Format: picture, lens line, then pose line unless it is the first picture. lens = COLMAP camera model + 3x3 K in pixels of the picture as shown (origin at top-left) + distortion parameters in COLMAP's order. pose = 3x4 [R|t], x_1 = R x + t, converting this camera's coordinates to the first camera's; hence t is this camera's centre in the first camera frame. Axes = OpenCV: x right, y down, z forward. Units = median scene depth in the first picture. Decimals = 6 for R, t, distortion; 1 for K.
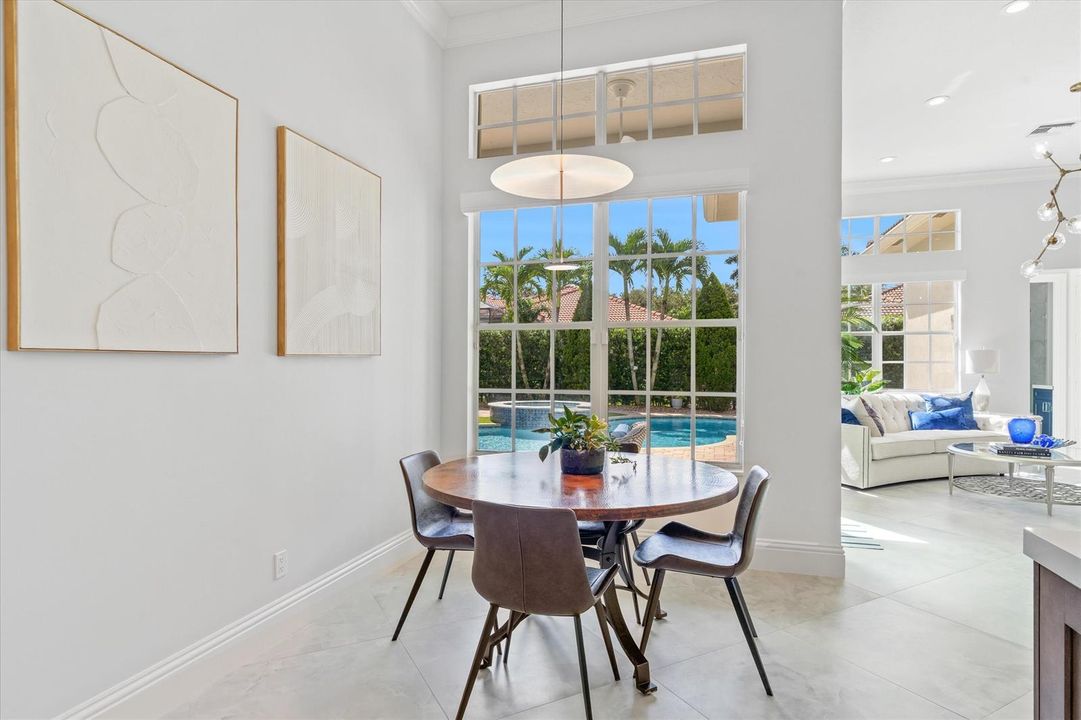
lens RADIAL K [[585.0, 0, 539.1], [0, 585.0, 359.3], [0, 0, 1]] dist [-0.002360, -0.000047]
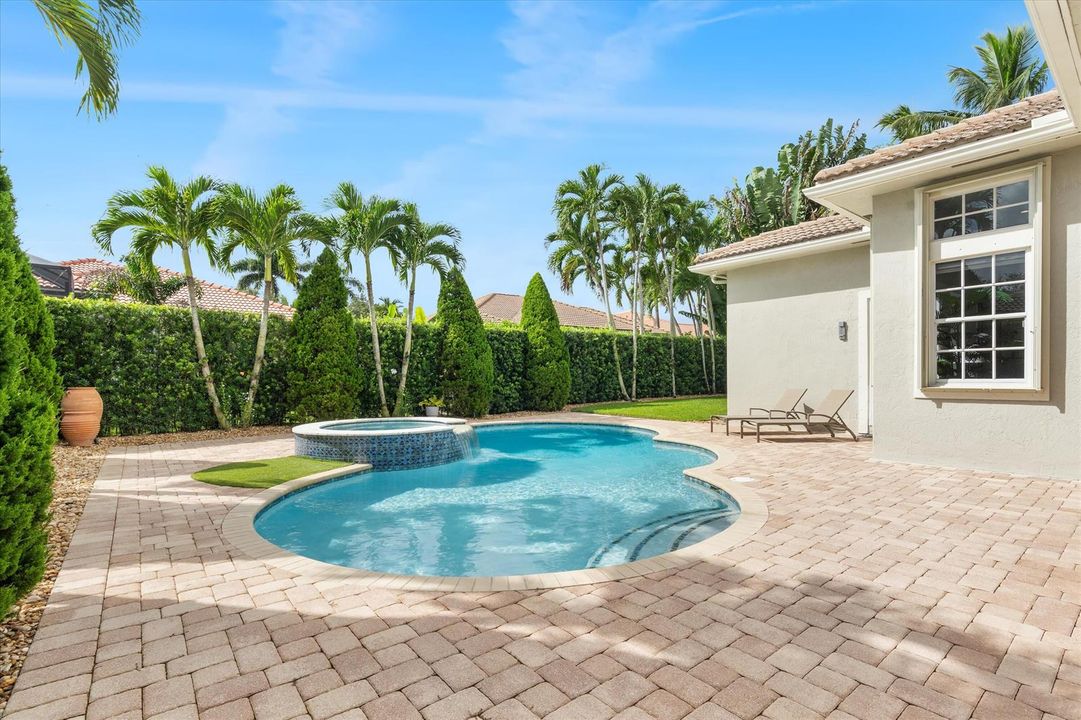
lens RADIAL K [[511.6, 0, 523.3], [0, 511.6, 377.2], [0, 0, 1]] dist [-0.010264, 0.007071]
pose [[0.545408, -0.009818, 0.838113, -0.314910], [-0.000341, 0.999929, 0.011935, 0.014012], [-0.838170, -0.006795, 0.545366, 0.463509]]
